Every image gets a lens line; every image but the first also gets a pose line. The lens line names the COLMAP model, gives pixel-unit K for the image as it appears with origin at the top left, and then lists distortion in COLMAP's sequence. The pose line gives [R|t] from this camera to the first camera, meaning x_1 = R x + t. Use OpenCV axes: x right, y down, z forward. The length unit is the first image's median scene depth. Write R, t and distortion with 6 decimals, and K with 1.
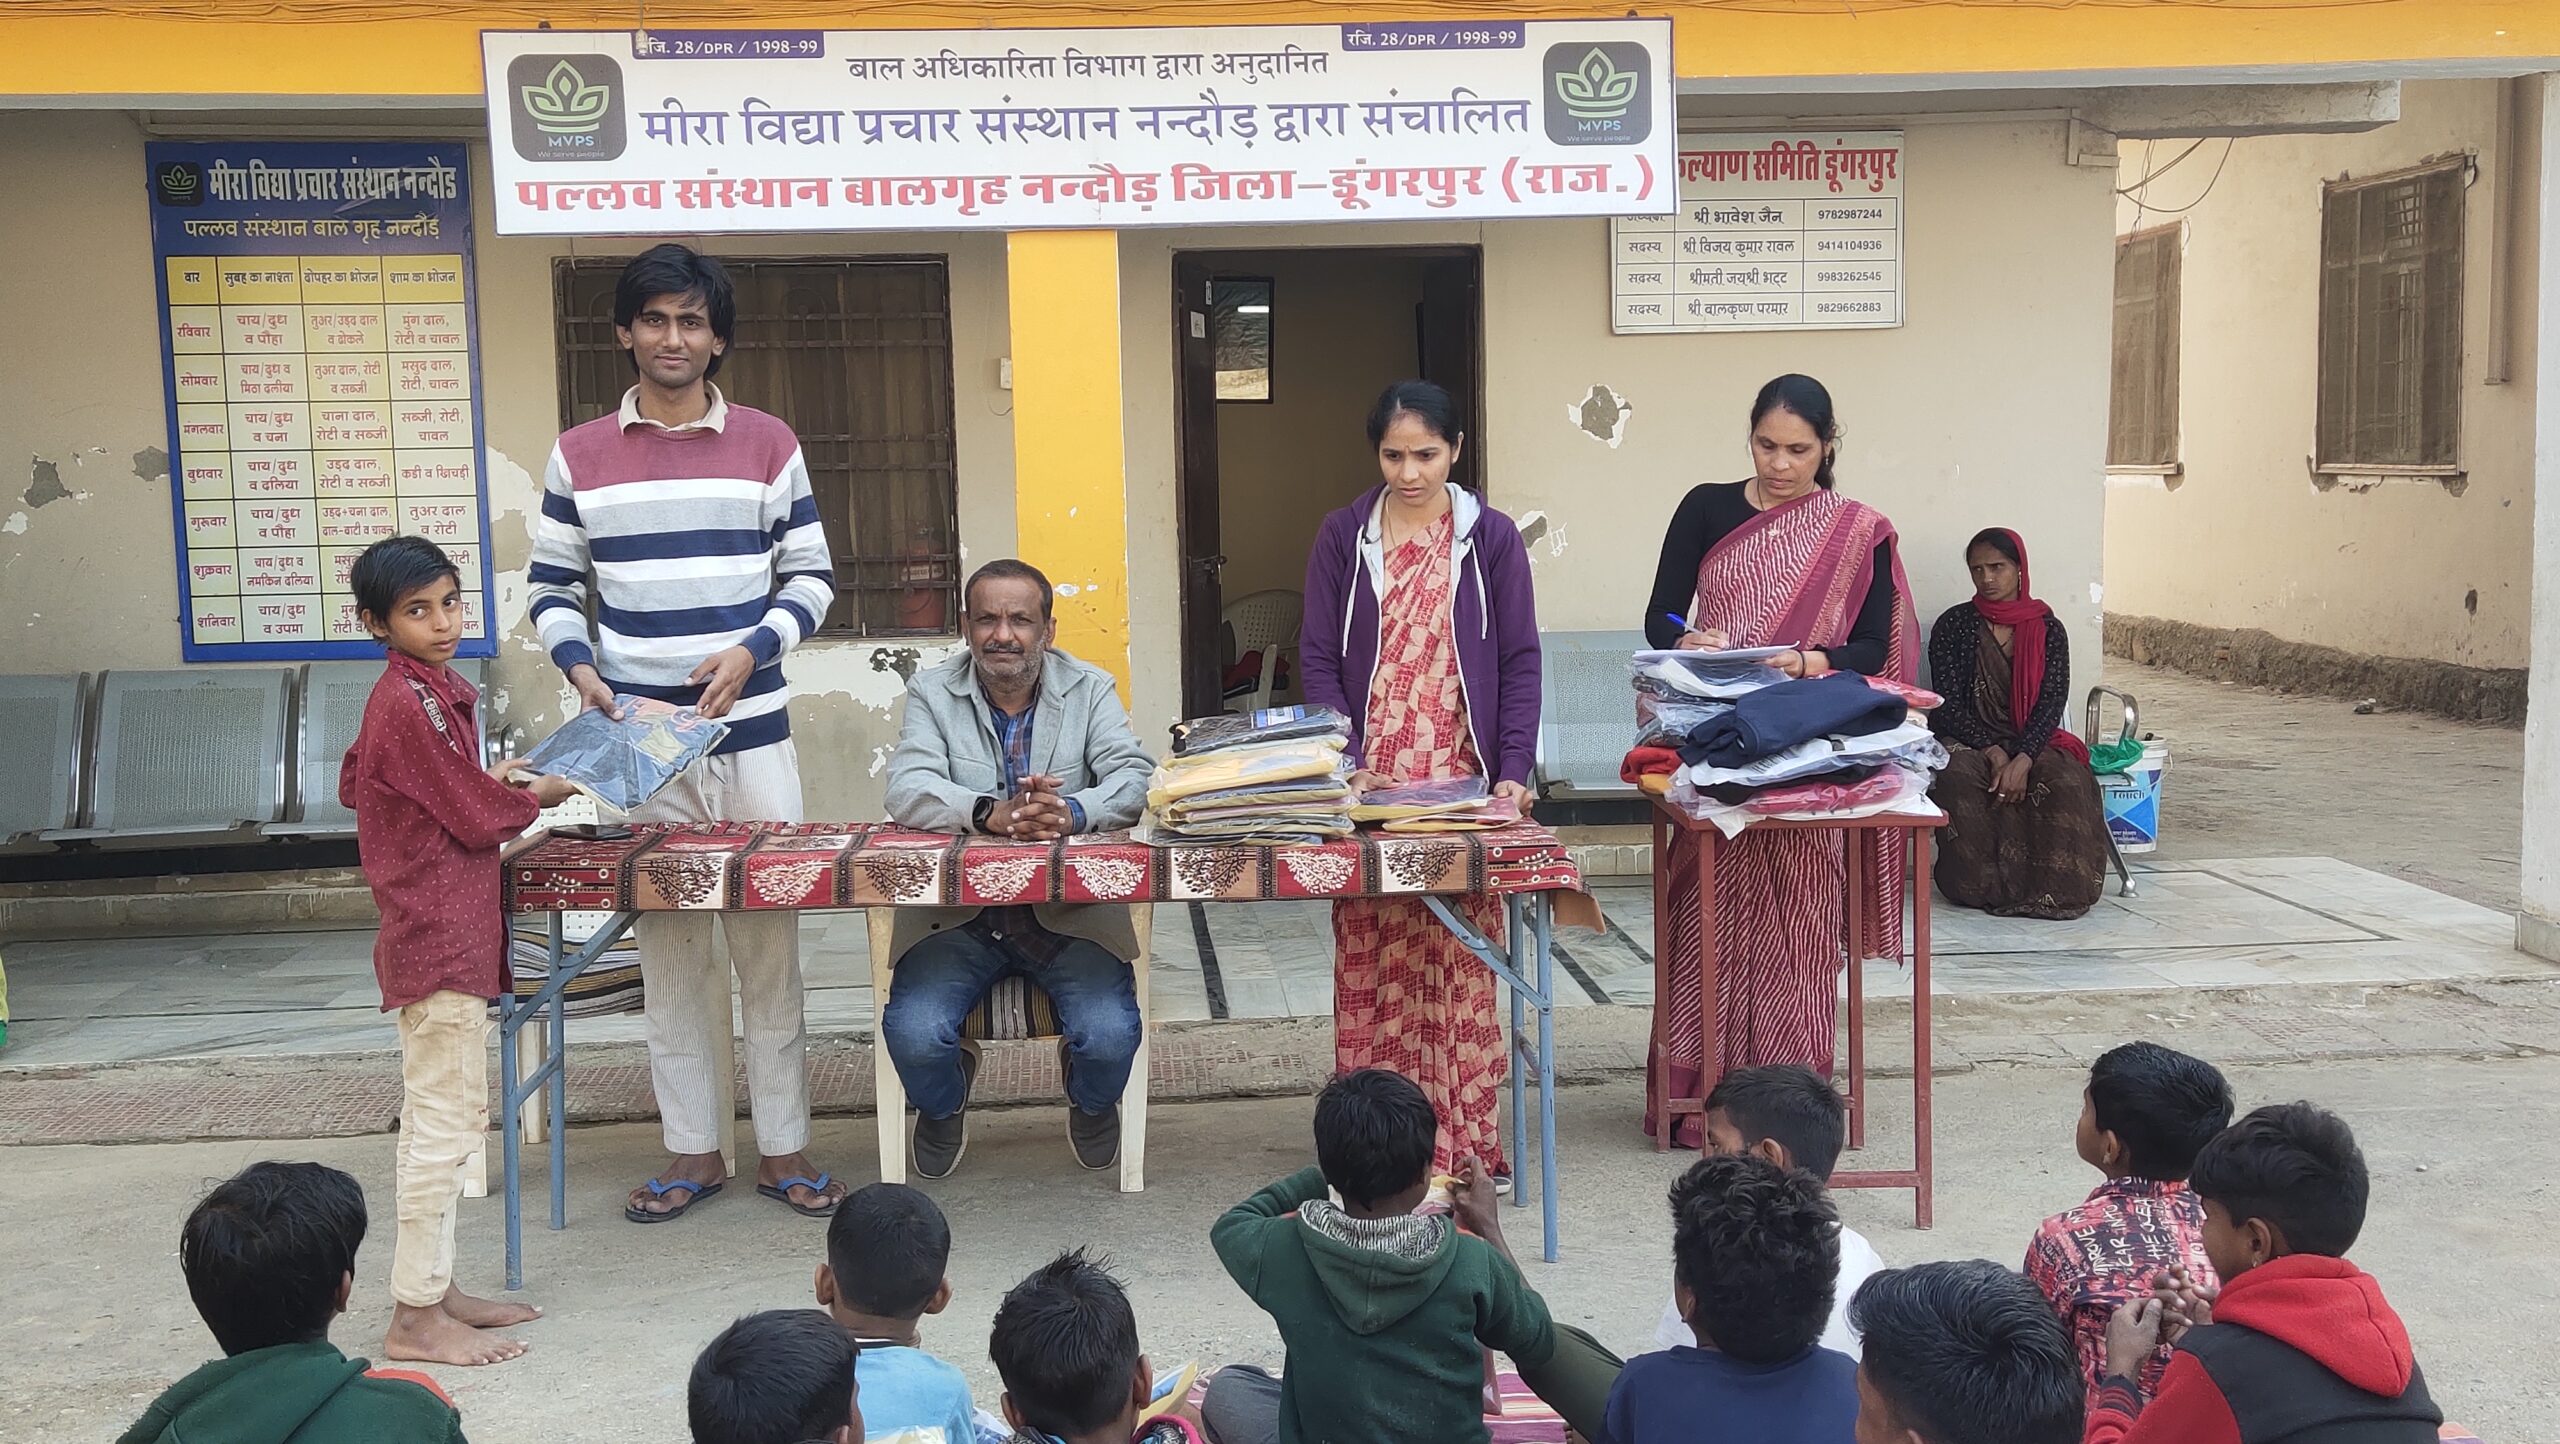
lens RADIAL K [[2577.5, 0, 1280.0], [0, 2577.5, 722.0], [0, 0, 1]] dist [0.068280, 0.015839]
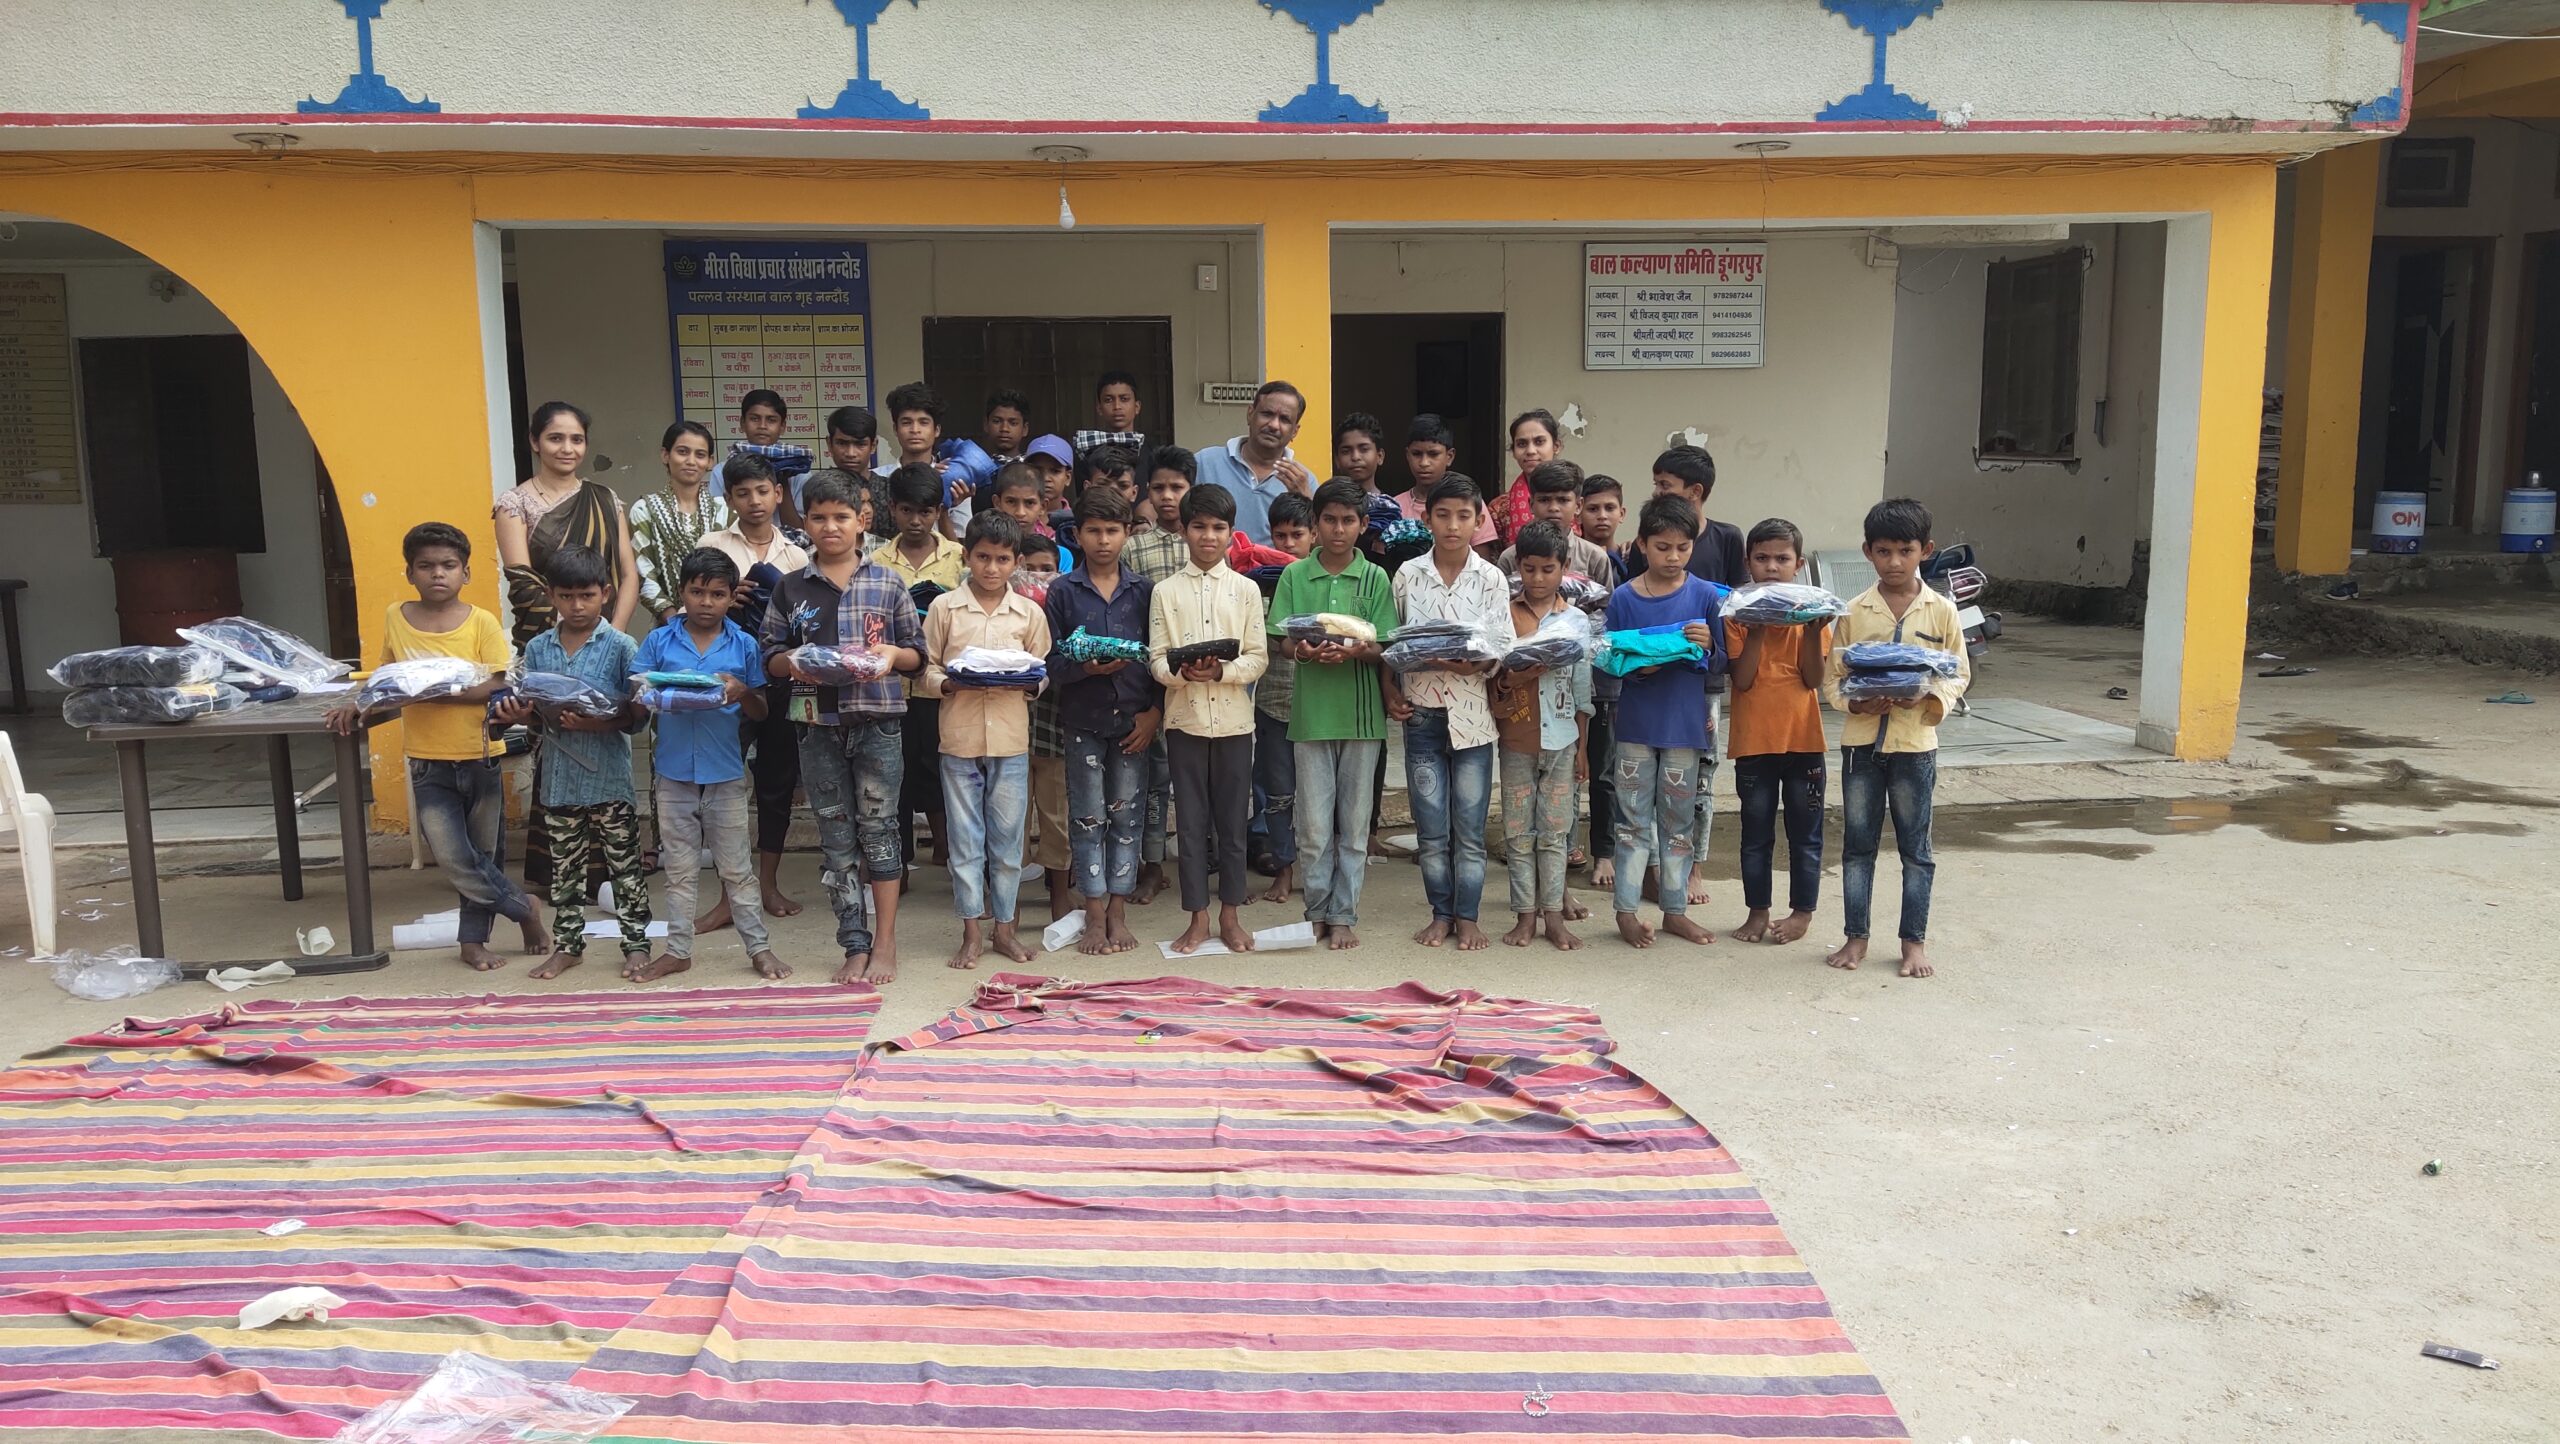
lens RADIAL K [[1899.0, 0, 1272.3], [0, 1899.0, 726.4], [0, 0, 1]] dist [0.103664, -0.144501]
pose [[0.998546, -0.001674, 0.053880, -0.131746], [-0.000821, 0.998929, 0.046251, 0.015094], [-0.053900, -0.046228, 0.997476, -0.178799]]
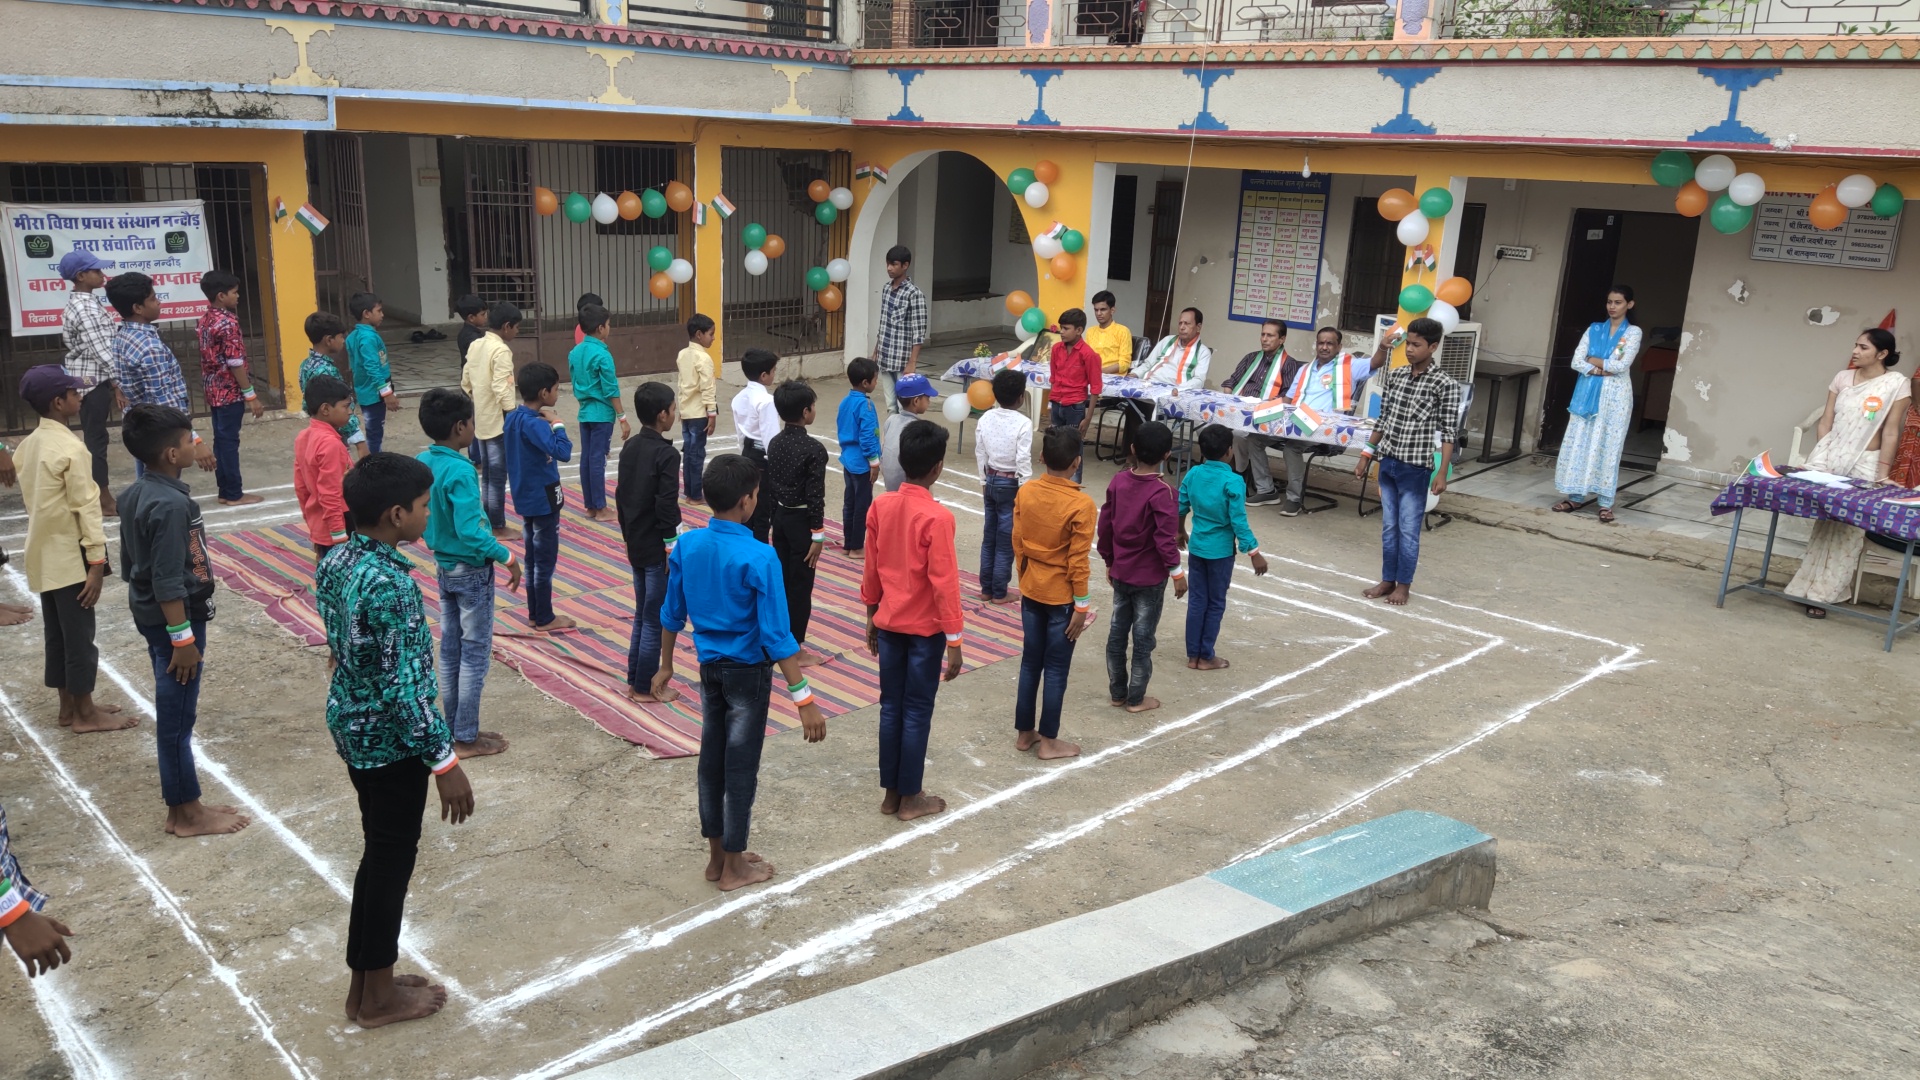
lens RADIAL K [[1424.2, 0, 954.2], [0, 1424.2, 543.3], [0, 0, 1]] dist [0.103664, -0.144501]
pose [[0.689183, 0.244083, -0.682239, 0.621485], [-0.130089, 0.967937, 0.214885, -0.092013], [0.712814, -0.059343, 0.698838, -0.487826]]
